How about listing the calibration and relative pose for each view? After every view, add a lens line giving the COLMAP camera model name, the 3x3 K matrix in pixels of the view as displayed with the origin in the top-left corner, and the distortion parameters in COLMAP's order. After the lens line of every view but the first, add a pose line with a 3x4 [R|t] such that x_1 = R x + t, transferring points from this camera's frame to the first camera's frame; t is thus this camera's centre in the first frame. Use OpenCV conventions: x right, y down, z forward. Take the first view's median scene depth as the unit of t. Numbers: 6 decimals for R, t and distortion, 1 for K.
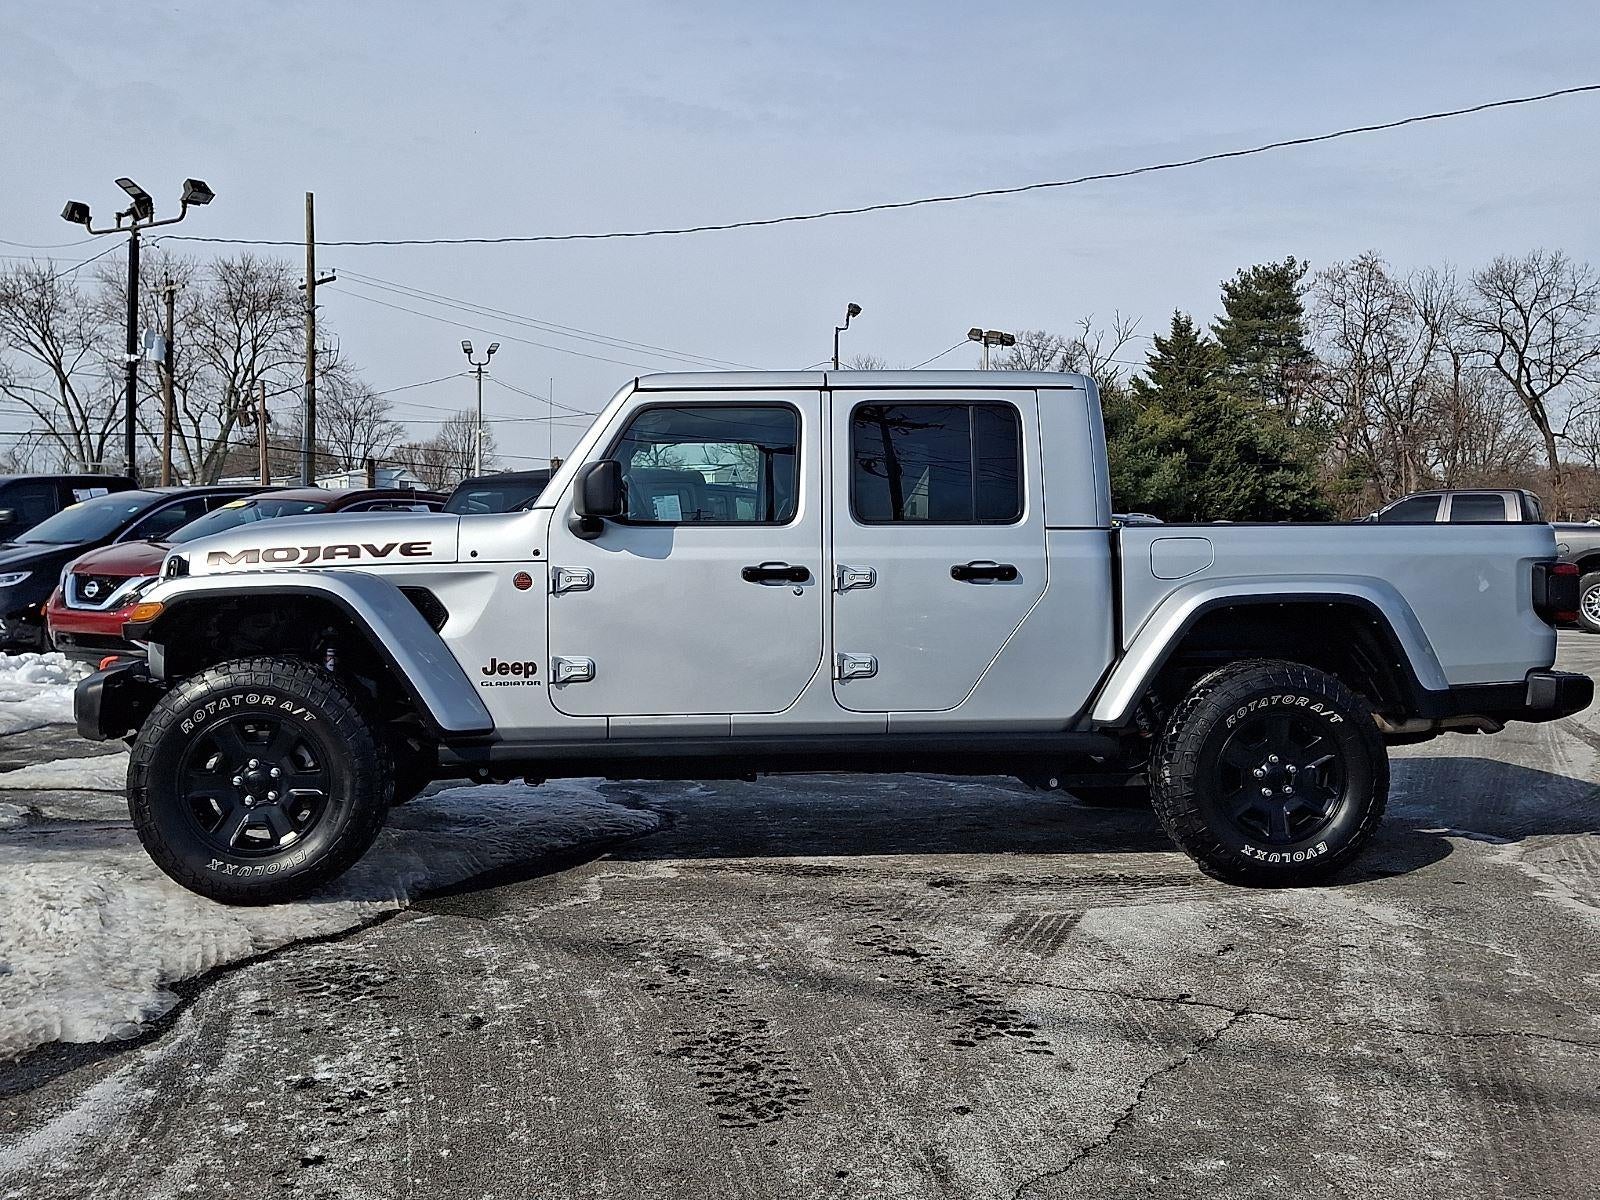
lens RADIAL K [[1463.6, 0, 800.0], [0, 1463.6, 600.0], [0, 0, 1]] dist [0.109370, -0.007015]
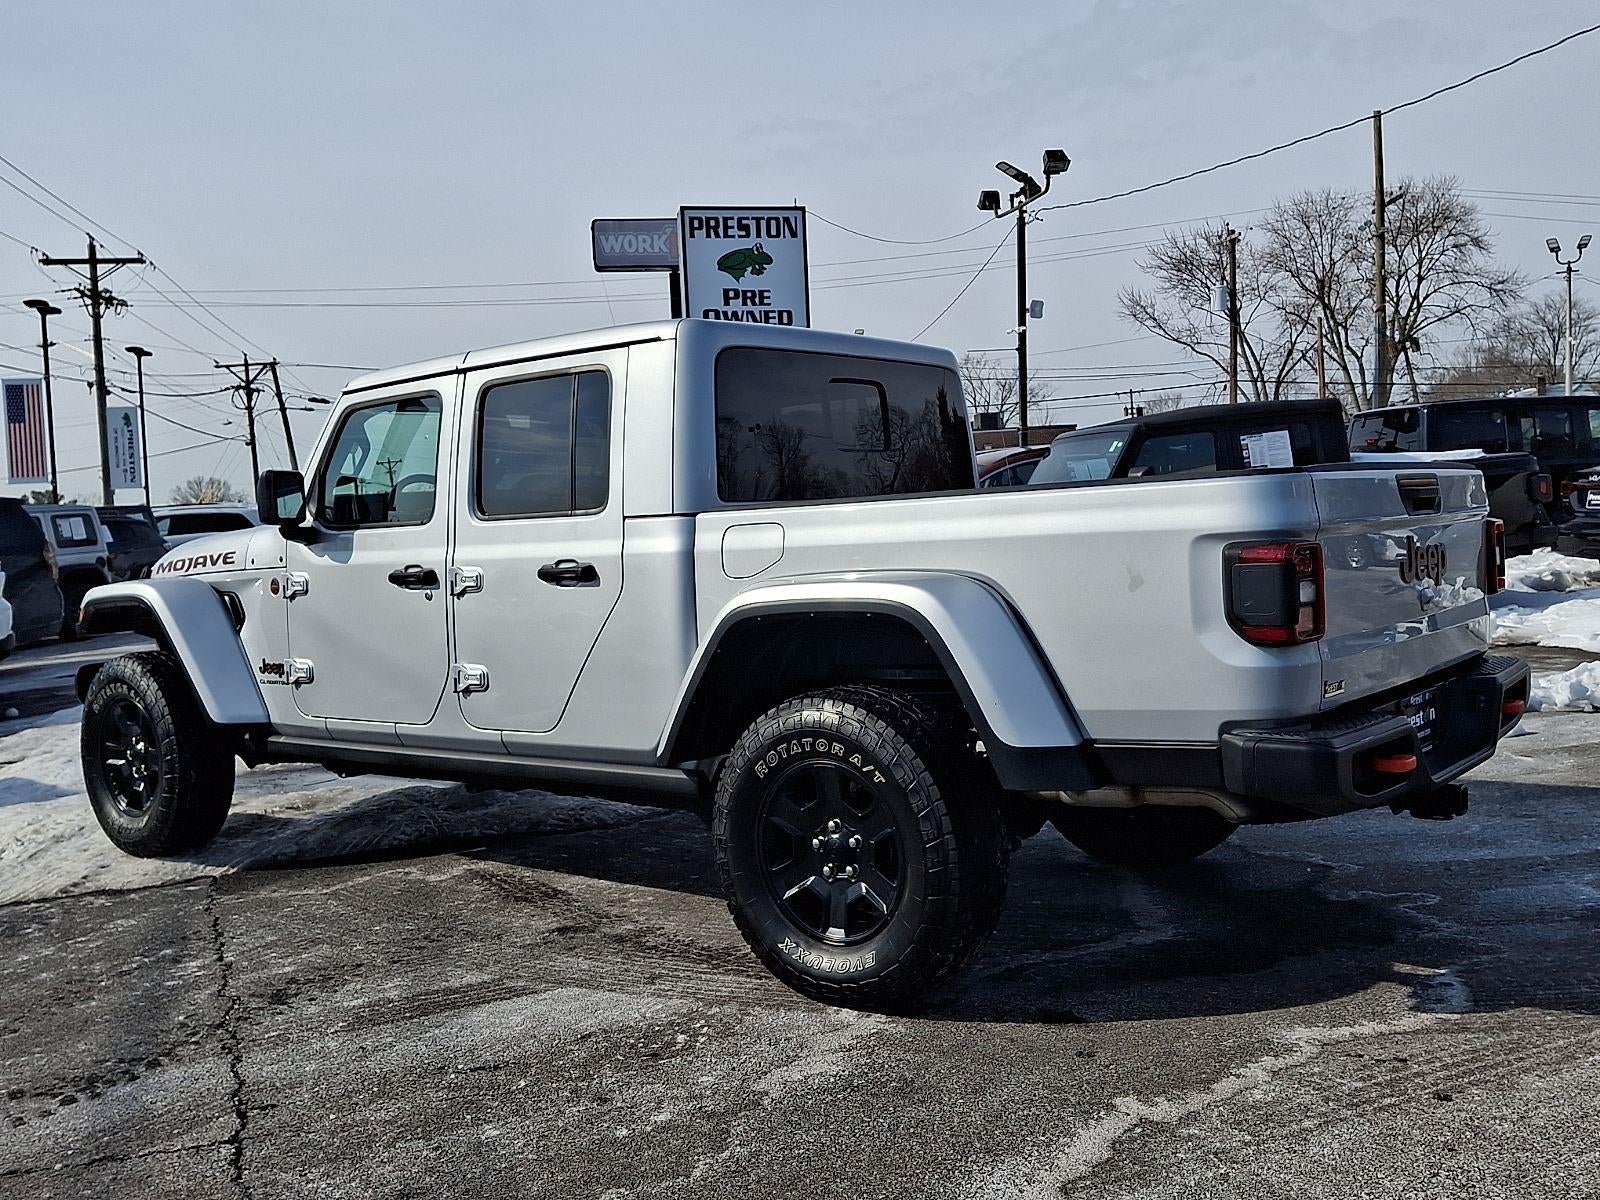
lens RADIAL K [[1501.0, 0, 800.0], [0, 1501.0, 600.0], [0, 0, 1]] dist [0.001472, -0.005481]
pose [[0.727389, 0.003102, -0.686219, 0.819293], [0.026956, 0.999089, 0.033090, -0.028537], [0.685696, -0.042567, 0.726642, 0.468157]]
